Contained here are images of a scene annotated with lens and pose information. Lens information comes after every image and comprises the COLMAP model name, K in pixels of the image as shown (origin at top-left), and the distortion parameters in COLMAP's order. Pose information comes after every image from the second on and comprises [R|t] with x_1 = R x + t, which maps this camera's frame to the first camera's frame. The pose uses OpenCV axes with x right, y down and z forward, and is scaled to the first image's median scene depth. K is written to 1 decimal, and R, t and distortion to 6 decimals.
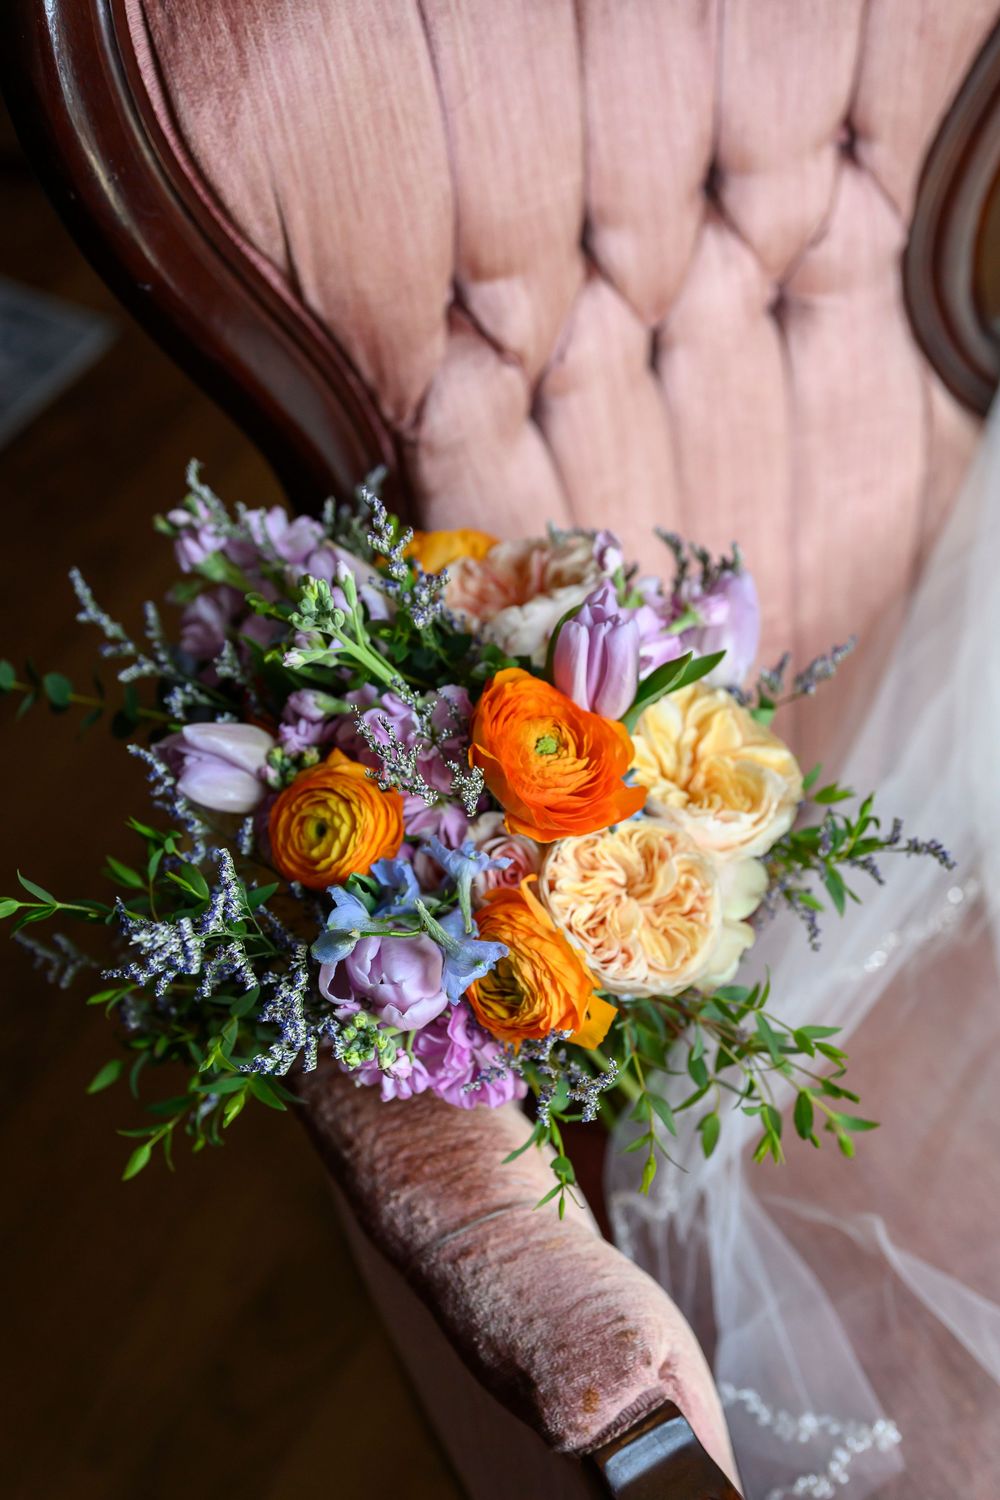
lens RADIAL K [[2153.4, 0, 773.4], [0, 2153.4, 731.2], [0, 0, 1]] dist [0.015280, 0.096614]
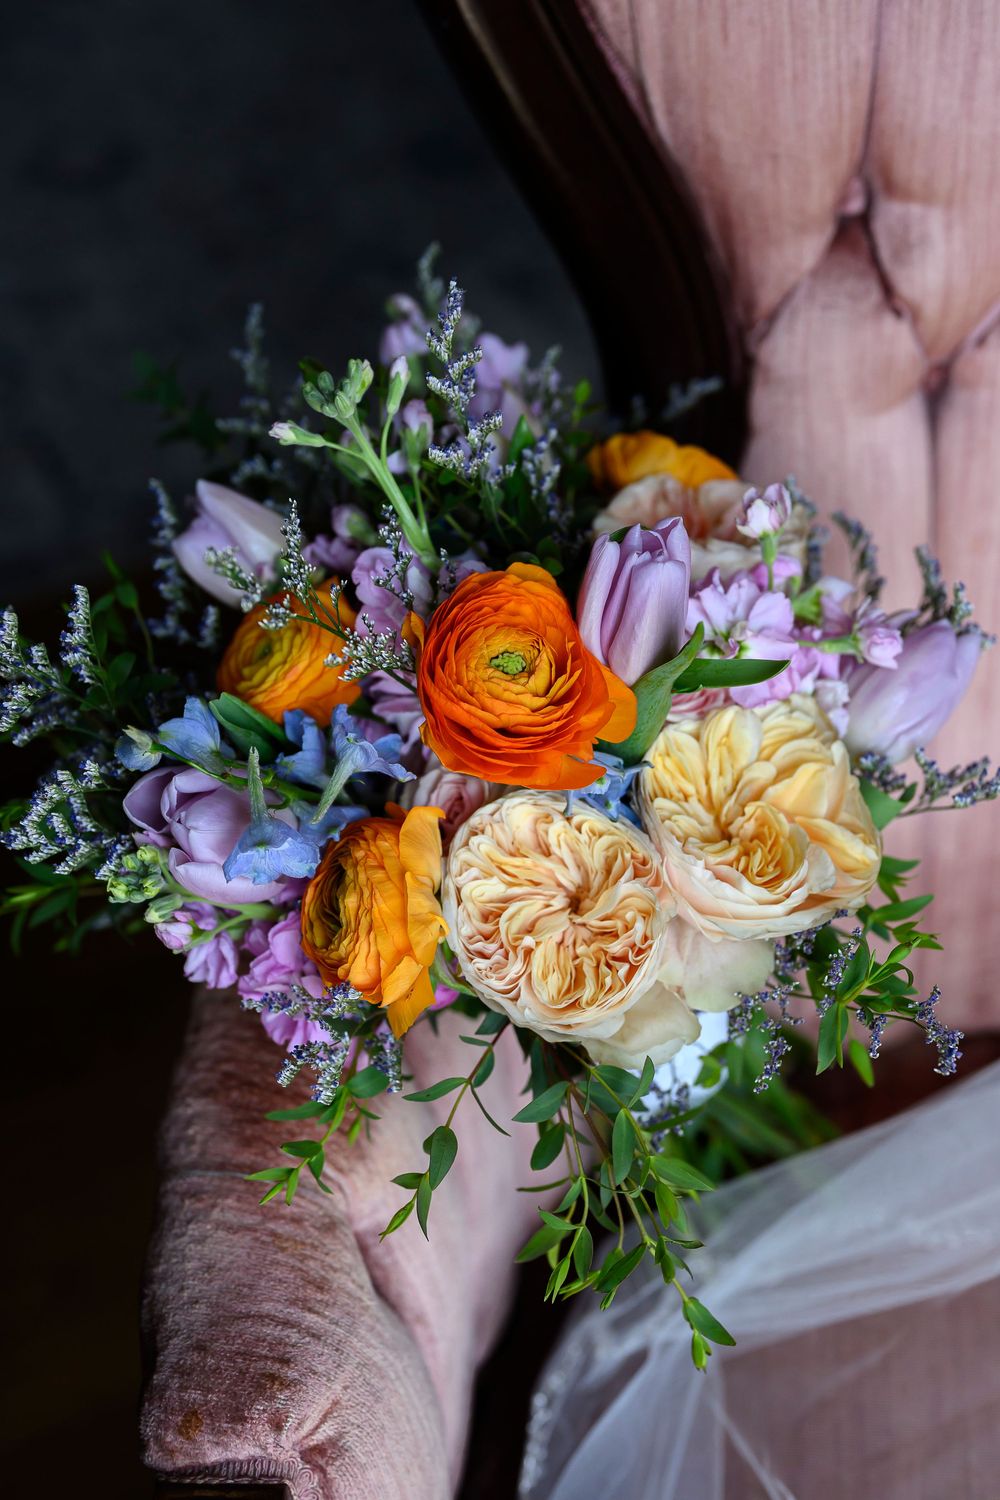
lens RADIAL K [[2391.2, 0, 500.0], [0, 2391.2, 750.0], [0, 0, 1]] dist [0.047427, -0.004715]
pose [[0.800539, 0.425504, -0.421999, 0.244190], [-0.445704, 0.893466, 0.055378, -0.010650], [0.400606, 0.143754, 0.904903, 0.185329]]
